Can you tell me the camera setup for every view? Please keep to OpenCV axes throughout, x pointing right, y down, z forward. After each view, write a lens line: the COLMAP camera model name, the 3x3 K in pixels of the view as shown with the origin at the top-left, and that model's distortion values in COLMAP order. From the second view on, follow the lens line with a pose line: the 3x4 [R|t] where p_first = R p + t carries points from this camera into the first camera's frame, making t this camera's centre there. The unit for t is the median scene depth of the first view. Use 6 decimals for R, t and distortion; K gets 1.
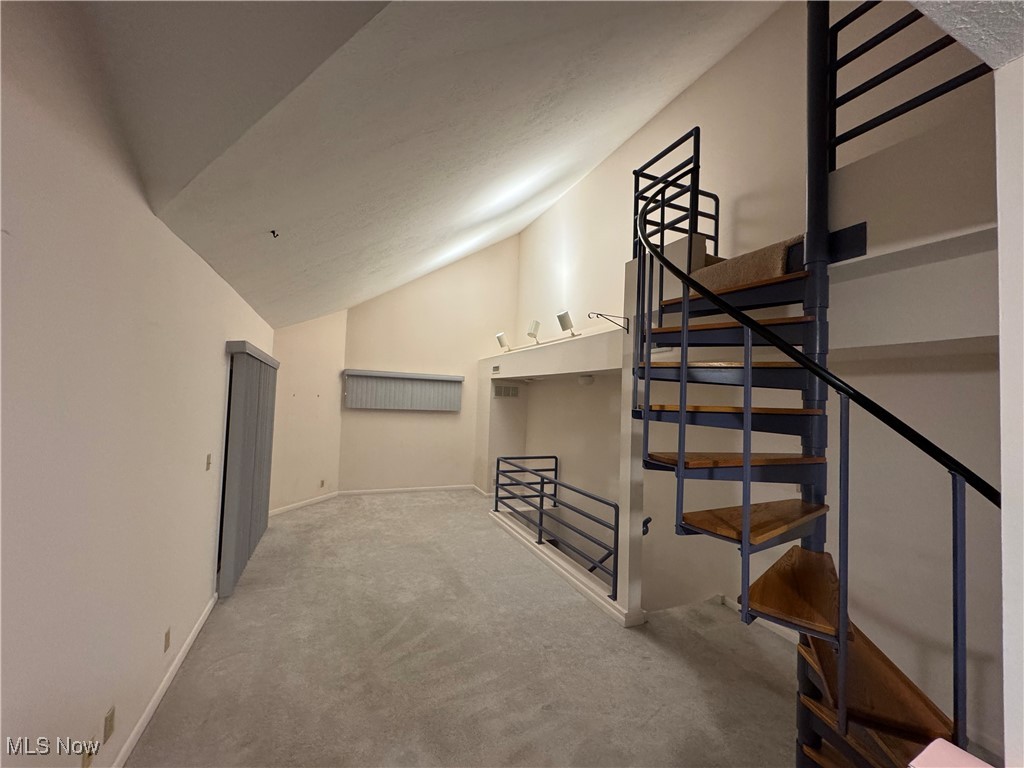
lens RADIAL K [[409.1, 0, 509.8], [0, 409.1, 383.9], [0, 0, 1]] dist [-0.001848, 0.000751]
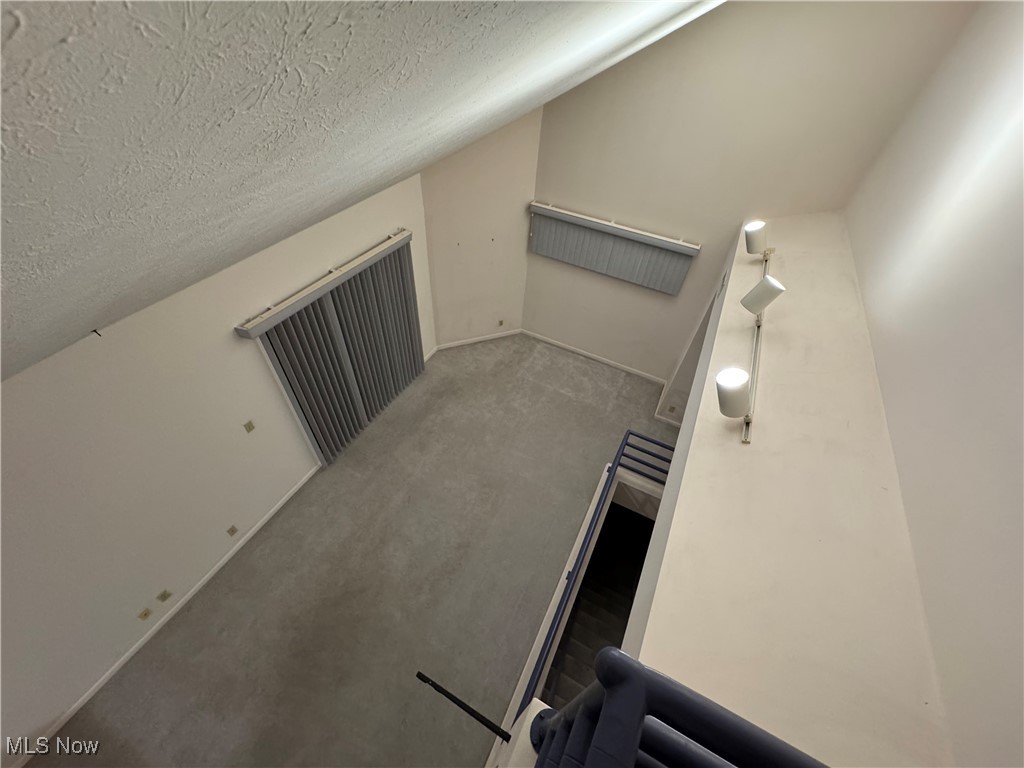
lens RADIAL K [[409.1, 0, 513.3], [0, 409.1, 386.8], [0, 0, 1]] dist [-0.001848, 0.000751]
pose [[0.650221, 0.553716, -0.520203, 0.158555], [-0.017468, 0.695422, 0.718389, -0.357486], [0.759544, -0.458025, 0.461851, 0.496340]]
